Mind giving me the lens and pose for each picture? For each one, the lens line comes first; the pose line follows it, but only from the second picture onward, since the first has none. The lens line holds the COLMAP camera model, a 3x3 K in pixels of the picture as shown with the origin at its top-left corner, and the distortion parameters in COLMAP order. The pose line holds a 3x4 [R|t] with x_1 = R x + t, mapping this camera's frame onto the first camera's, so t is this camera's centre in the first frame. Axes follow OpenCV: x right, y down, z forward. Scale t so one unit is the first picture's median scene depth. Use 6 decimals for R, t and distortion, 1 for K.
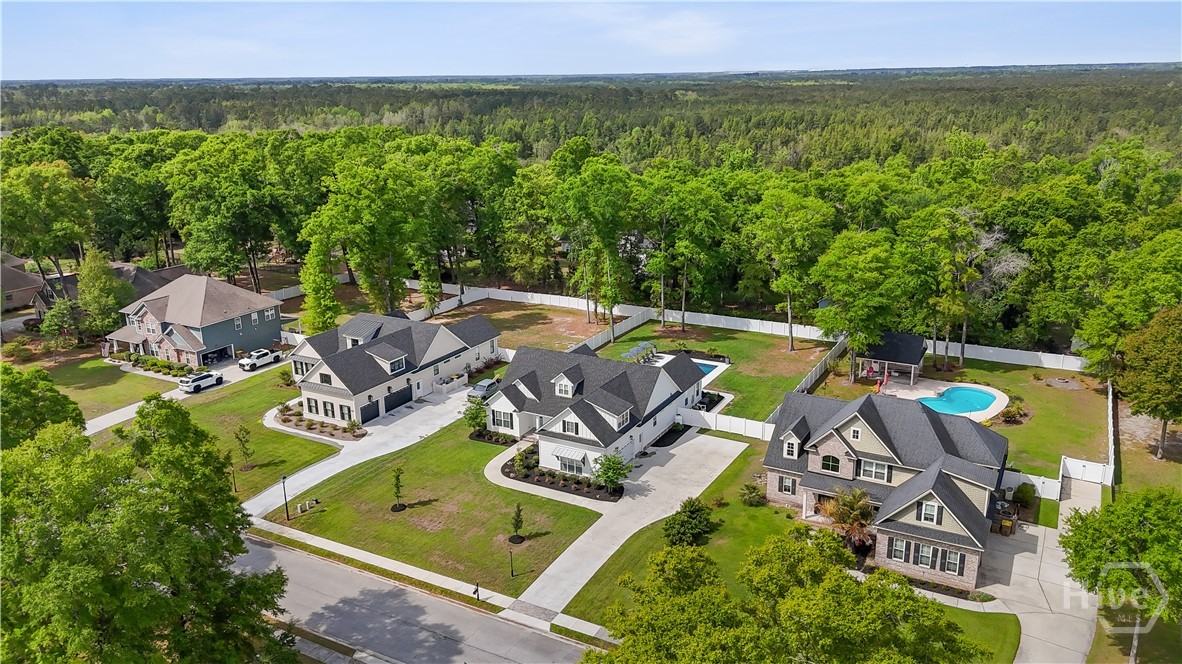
lens RADIAL K [[873.5, 0, 594.2], [0, 873.5, 329.9], [0, 0, 1]] dist [0.072396, -0.075622]
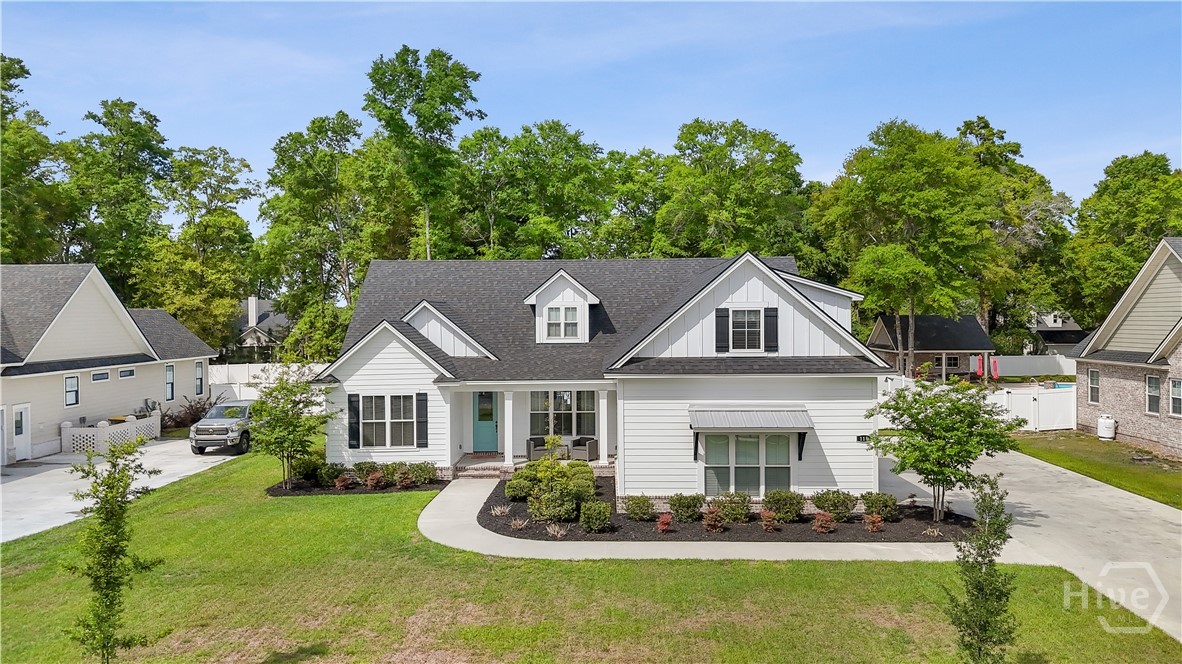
lens RADIAL K [[873.5, 0, 596.7], [0, 873.5, 329.4], [0, 0, 1]] dist [0.072396, -0.075622]
pose [[0.881967, 0.000820, 0.471310, -0.182659], [0.126910, 0.962650, -0.239163, 0.151757], [-0.453902, 0.270748, 0.848922, 0.663795]]
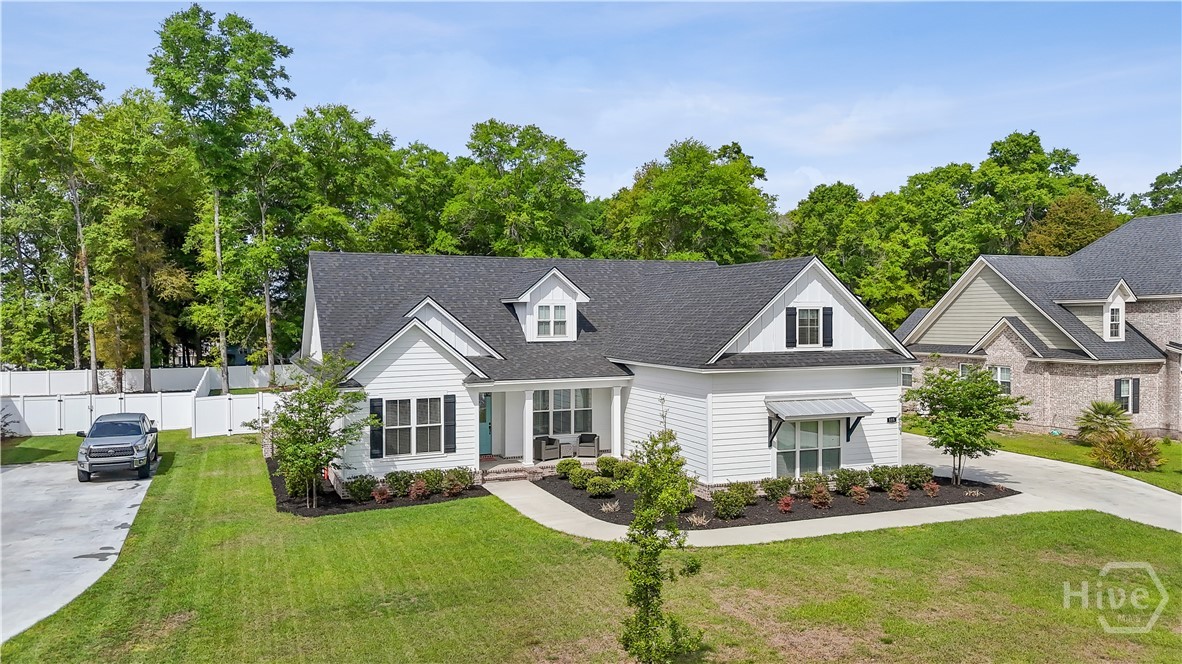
lens RADIAL K [[873.5, 0, 599.1], [0, 873.5, 328.0], [0, 0, 1]] dist [0.072396, -0.075622]
pose [[0.617892, 0.000348, 0.786263, -0.290152], [0.215086, 0.961781, -0.169454, 0.130232], [-0.756272, 0.273818, 0.594202, 0.743371]]
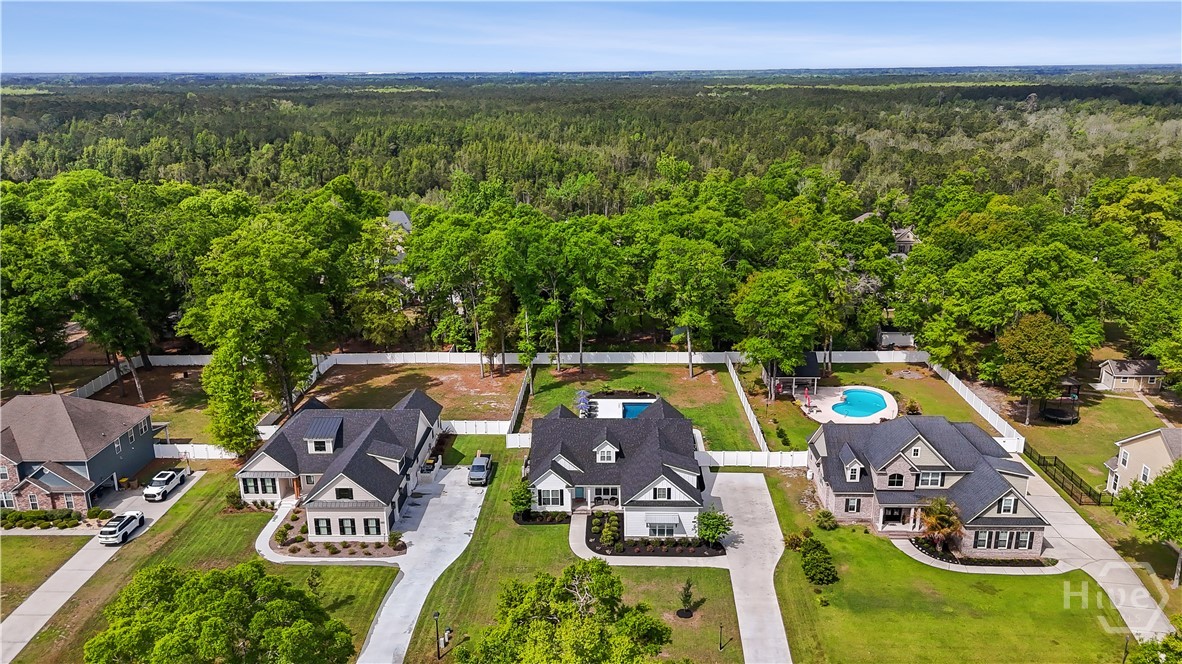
lens RADIAL K [[873.5, 0, 597.5], [0, 873.5, 326.2], [0, 0, 1]] dist [0.072396, -0.075622]
pose [[0.885903, -0.122166, 0.447495, -0.462232], [0.124617, 0.991912, 0.024089, -0.103408], [-0.446818, 0.034425, 0.893962, 0.083215]]
